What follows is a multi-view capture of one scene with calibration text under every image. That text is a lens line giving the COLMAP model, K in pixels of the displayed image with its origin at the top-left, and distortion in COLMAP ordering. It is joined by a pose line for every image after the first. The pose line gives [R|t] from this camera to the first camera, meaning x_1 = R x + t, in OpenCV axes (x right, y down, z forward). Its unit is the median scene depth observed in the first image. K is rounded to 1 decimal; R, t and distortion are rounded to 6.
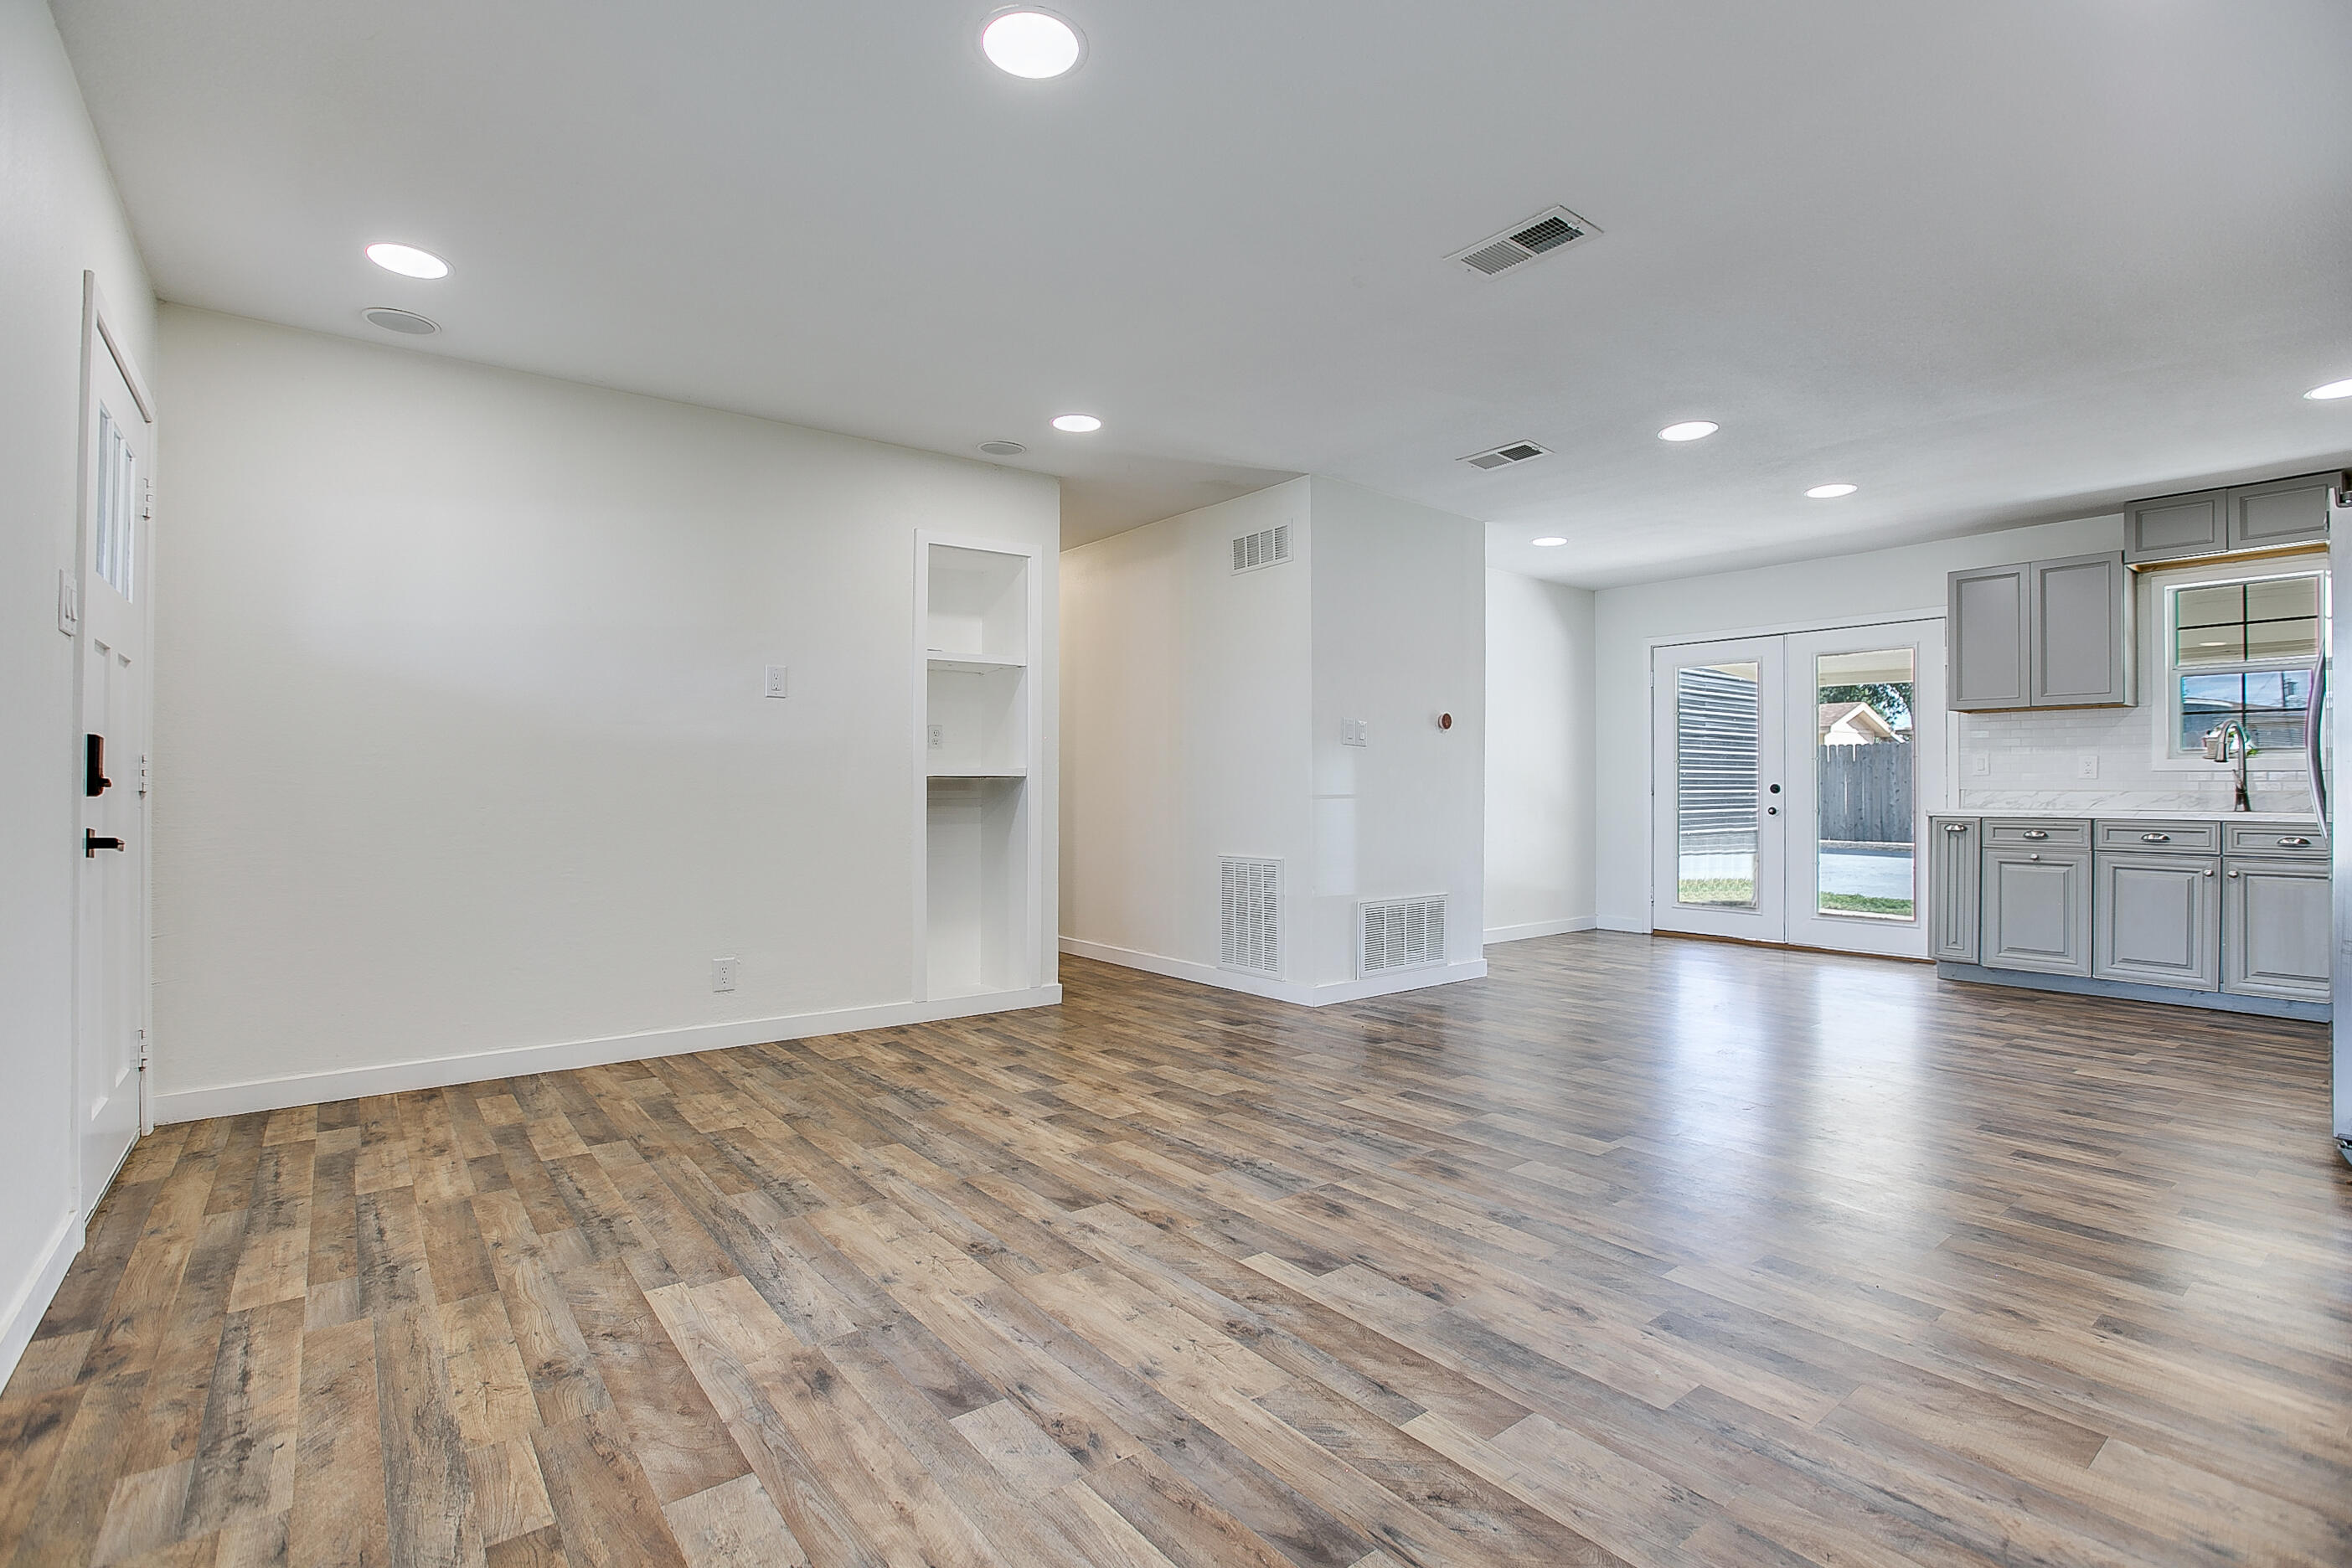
lens RADIAL K [[1097.2, 0, 1164.6], [0, 1097.2, 780.0], [0, 0, 1]] dist [-0.047421, 0.013693]
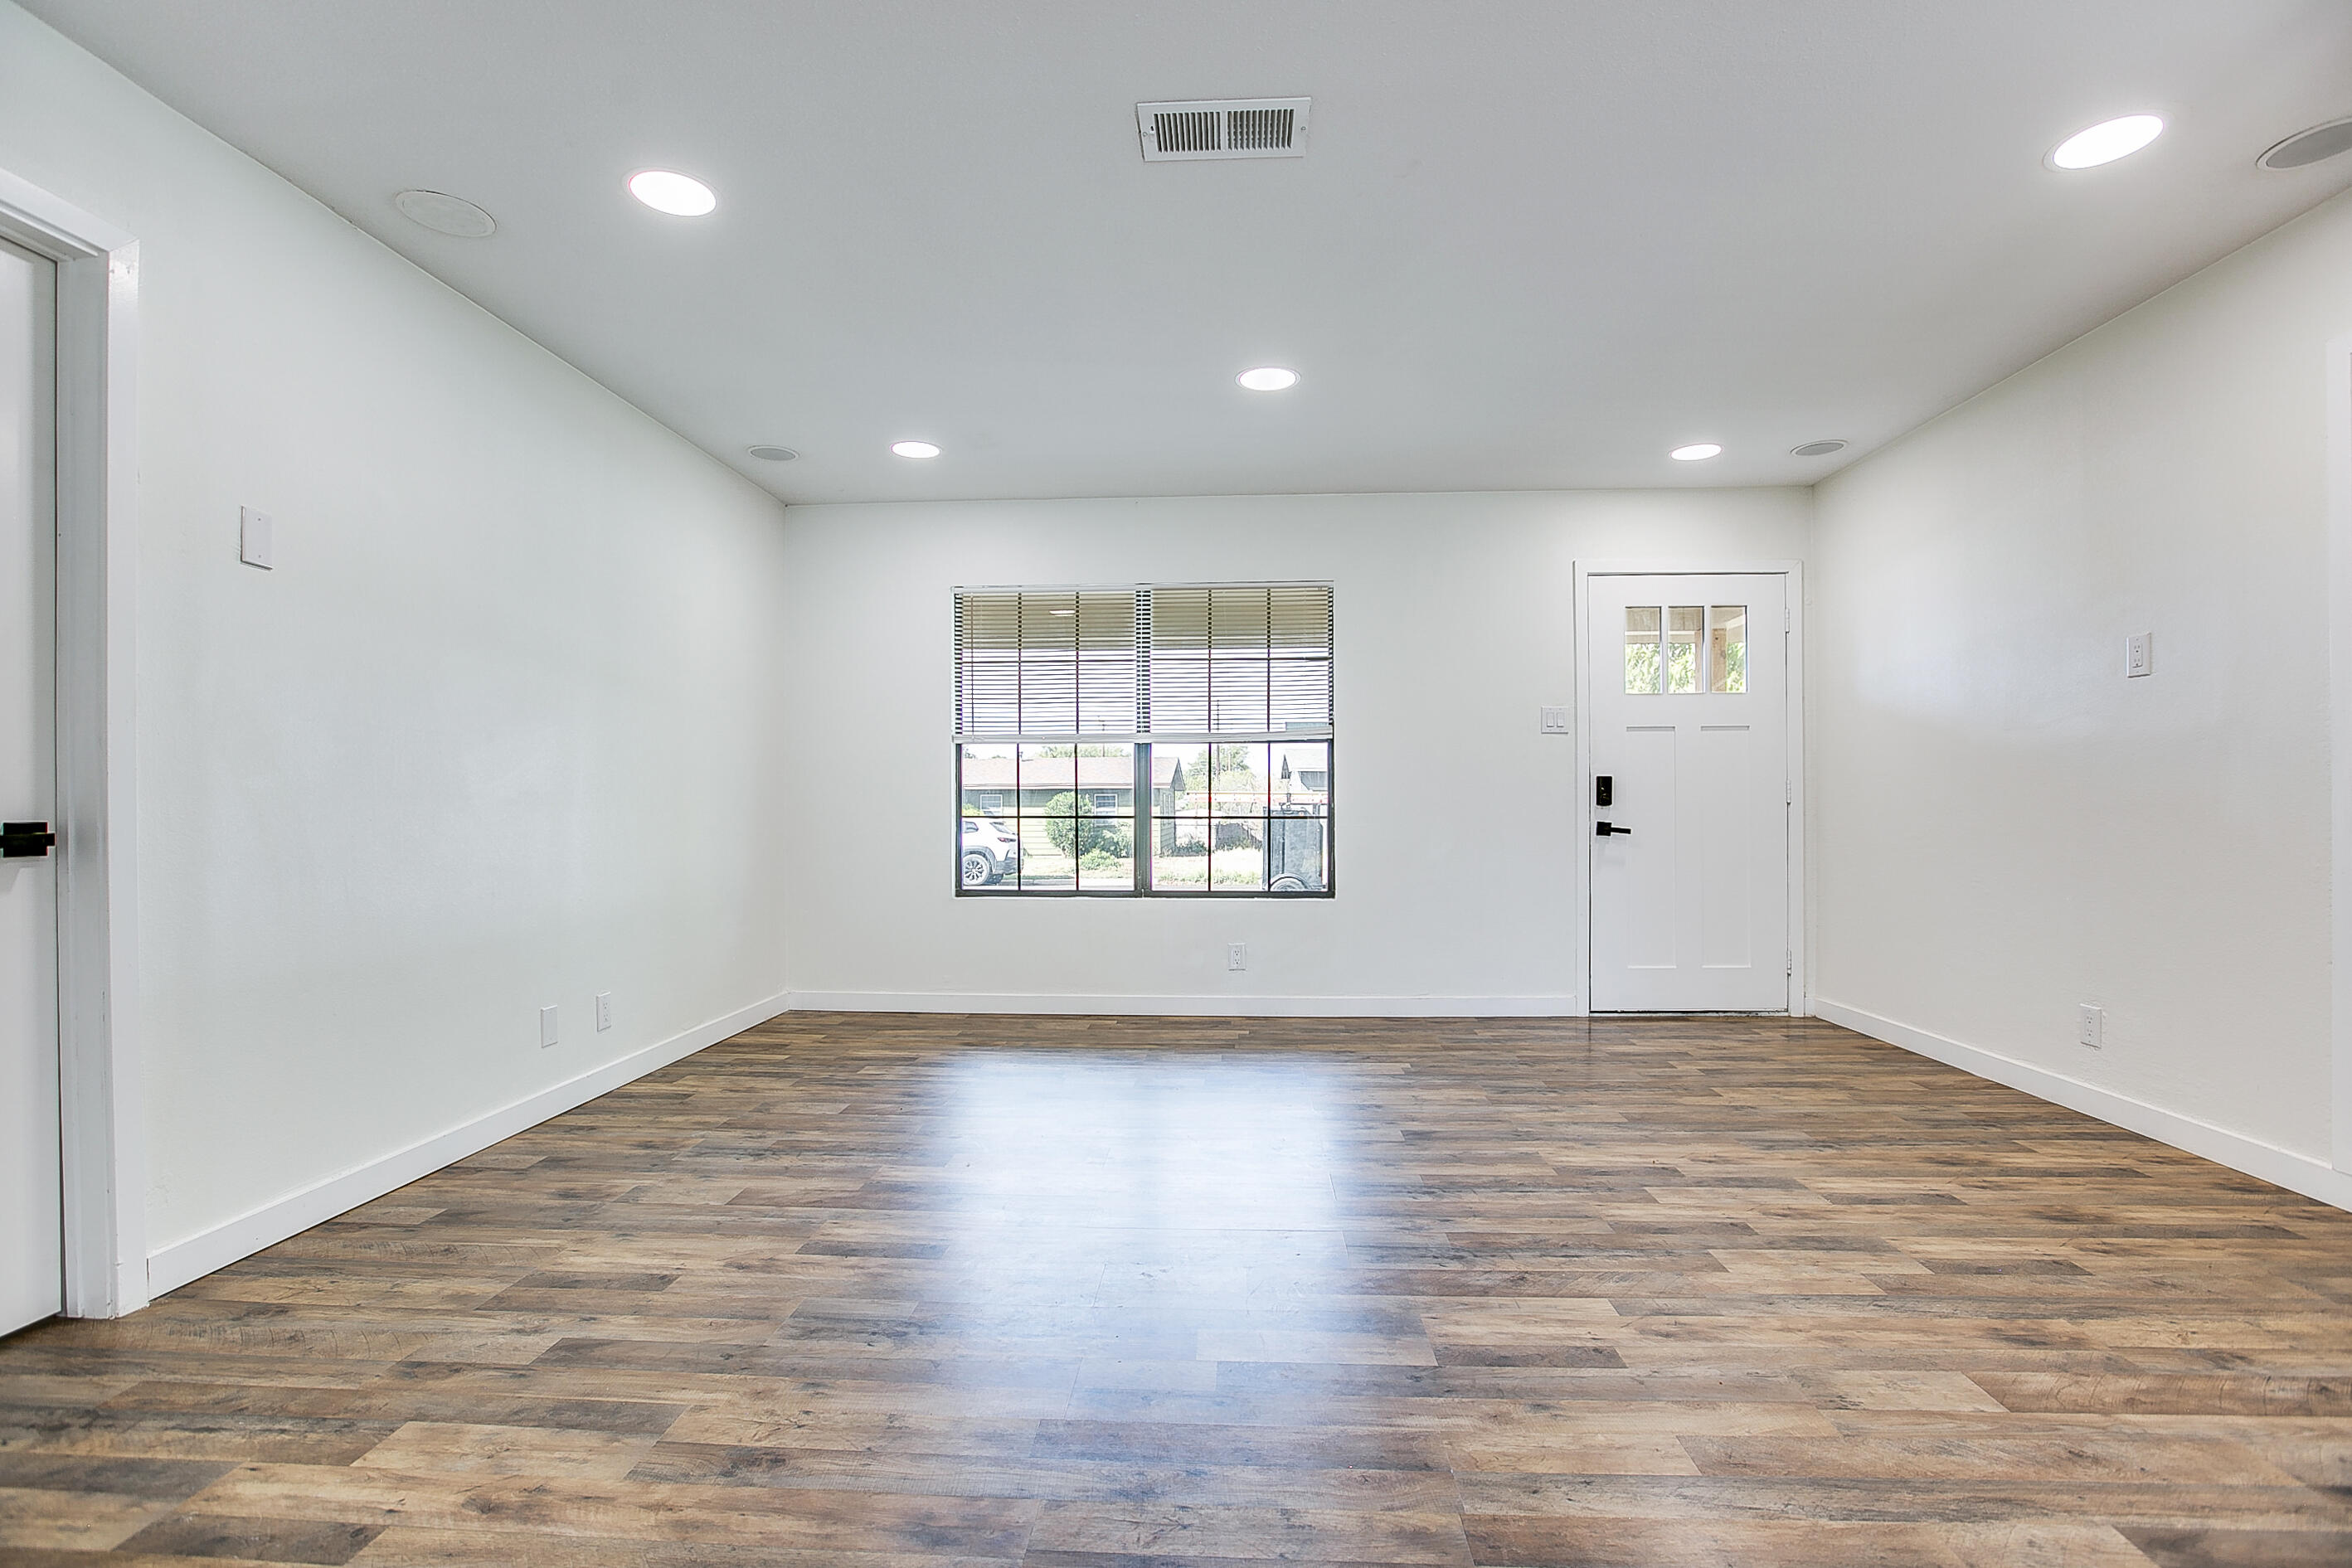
lens RADIAL K [[1097.1, 0, 1186.5], [0, 1097.1, 796.9], [0, 0, 1]] dist [-0.047421, 0.013693]
pose [[-0.648292, -0.003789, -0.761382, 1.034980], [0.013098, 0.999784, -0.016128, 0.017259], [0.761279, -0.020428, -0.648102, 1.603632]]
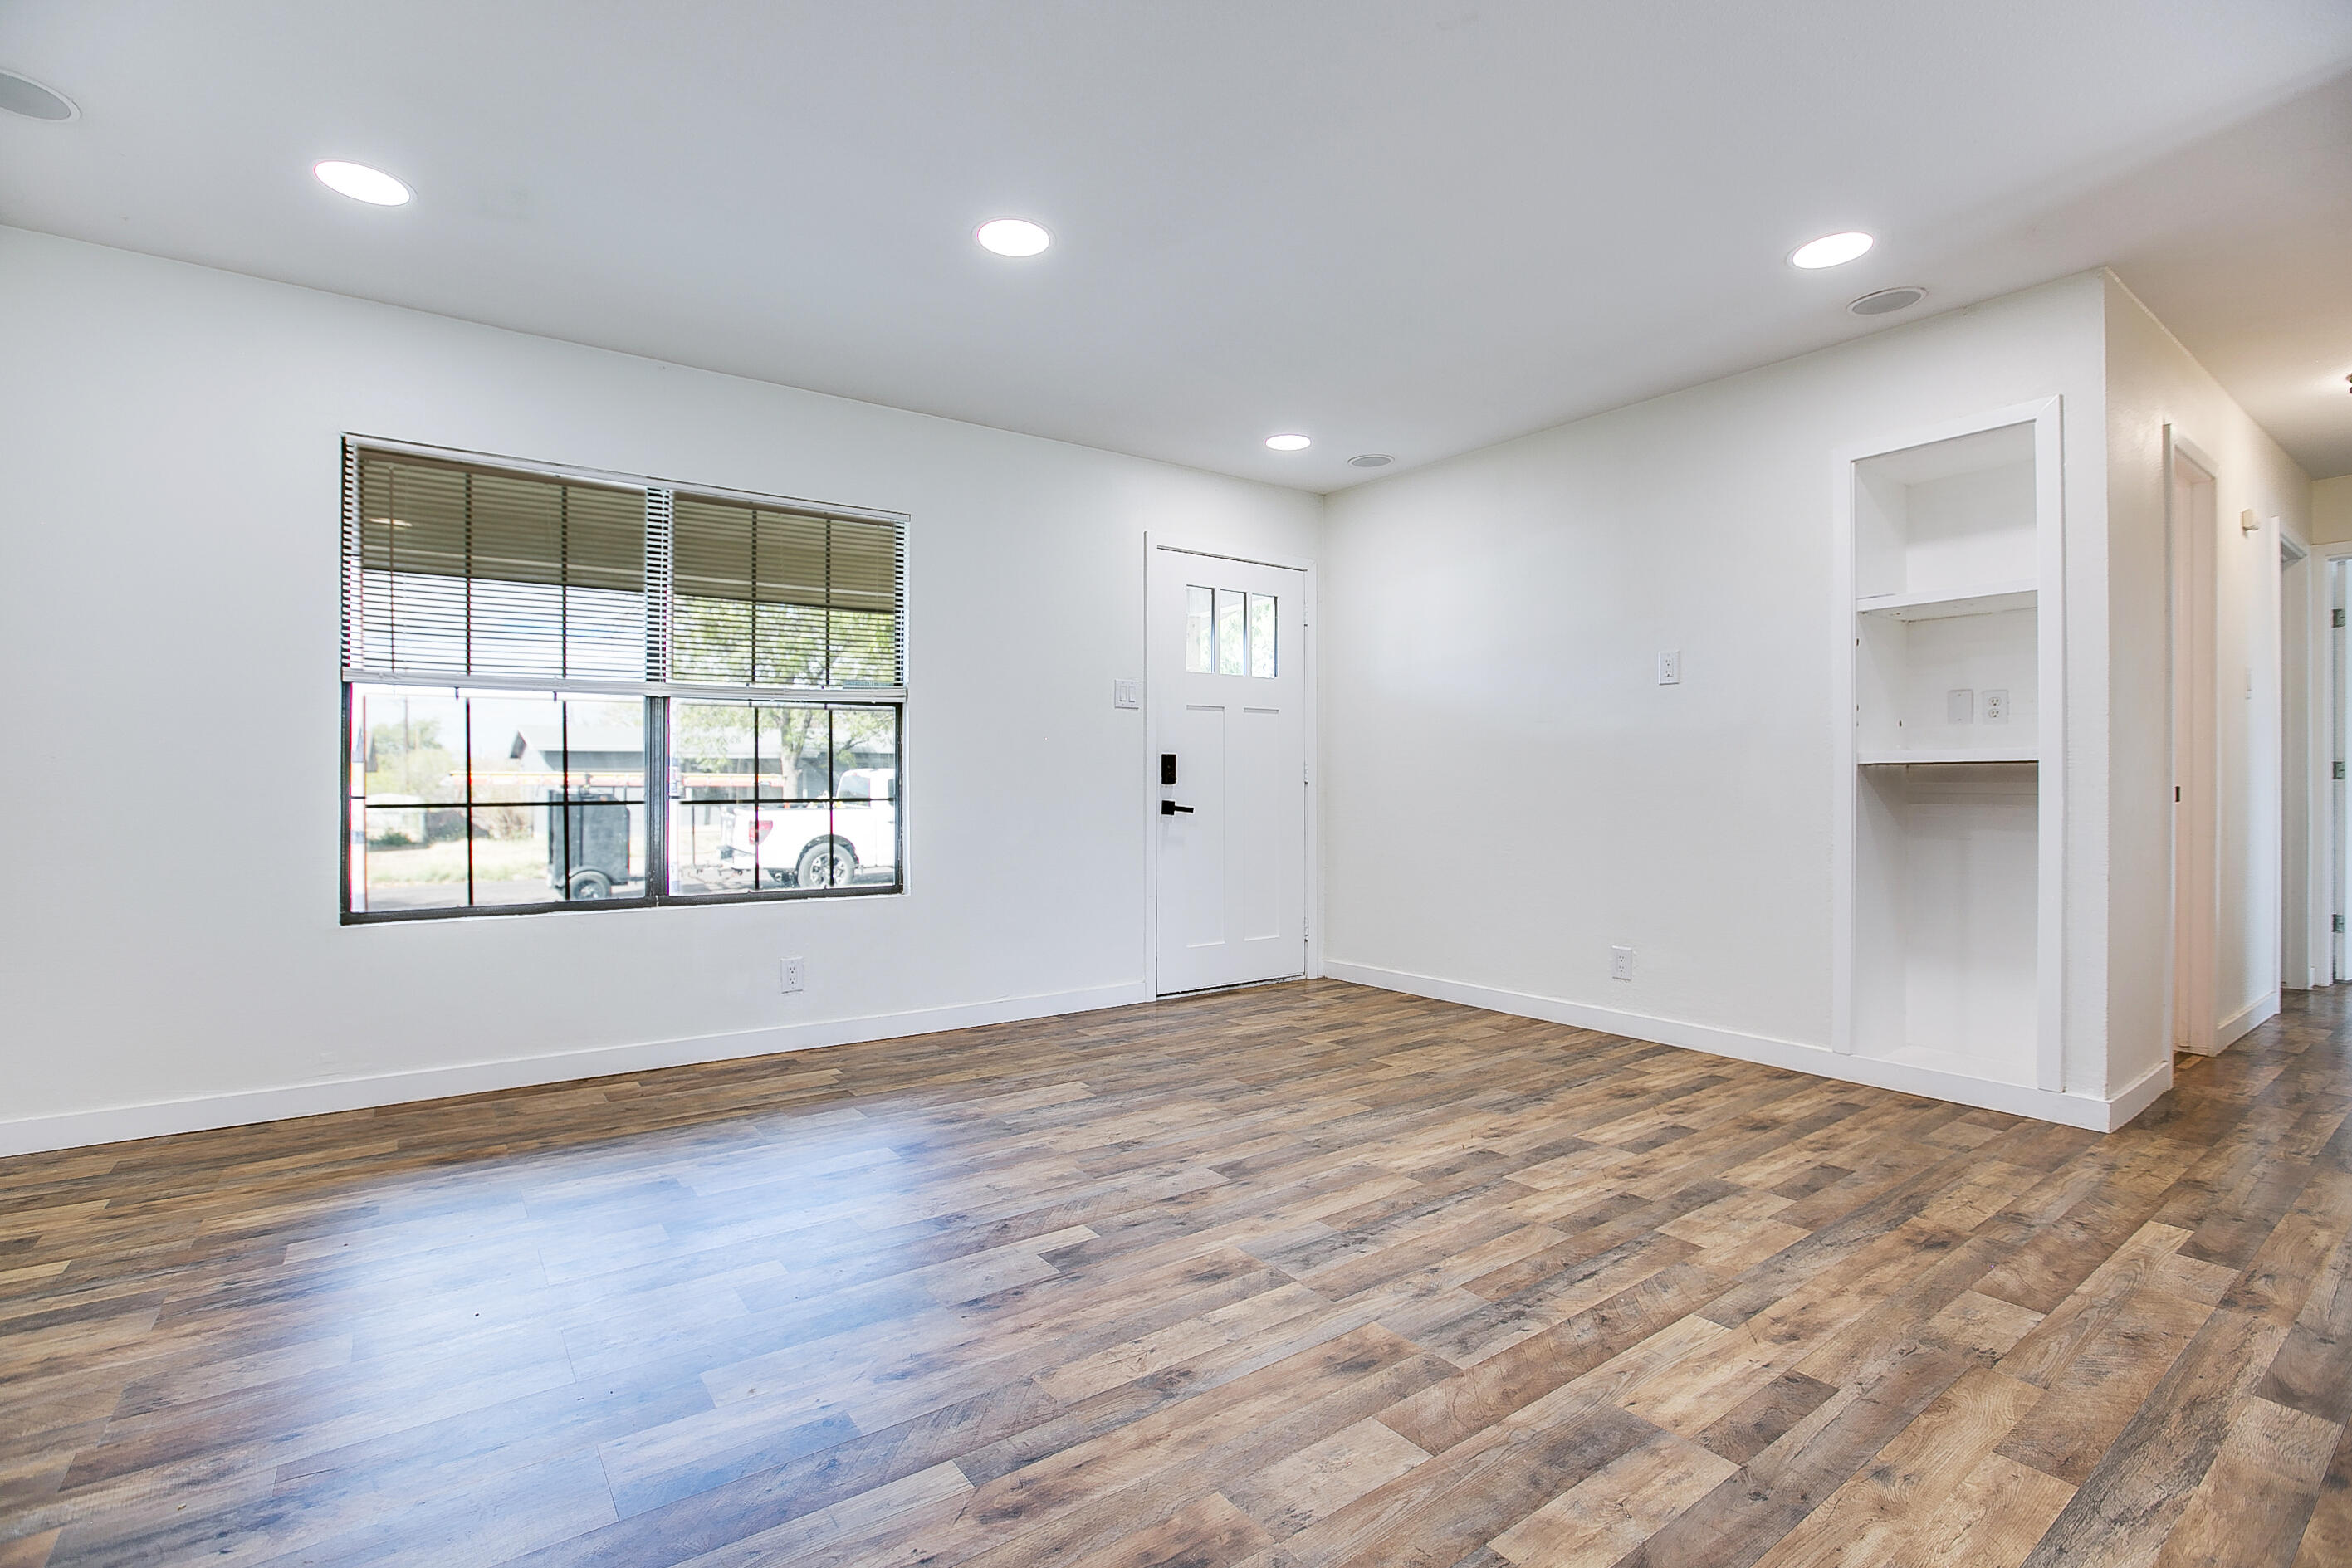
lens RADIAL K [[1073.4, 0, 1175.5], [0, 1073.4, 780.9], [0, 0, 1]] dist [-0.046559, 0.013190]
pose [[-0.023475, -0.000555, -0.999724, 0.958218], [0.010930, 0.999940, -0.000812, 0.007375], [0.999665, -0.010946, -0.023468, 0.966649]]
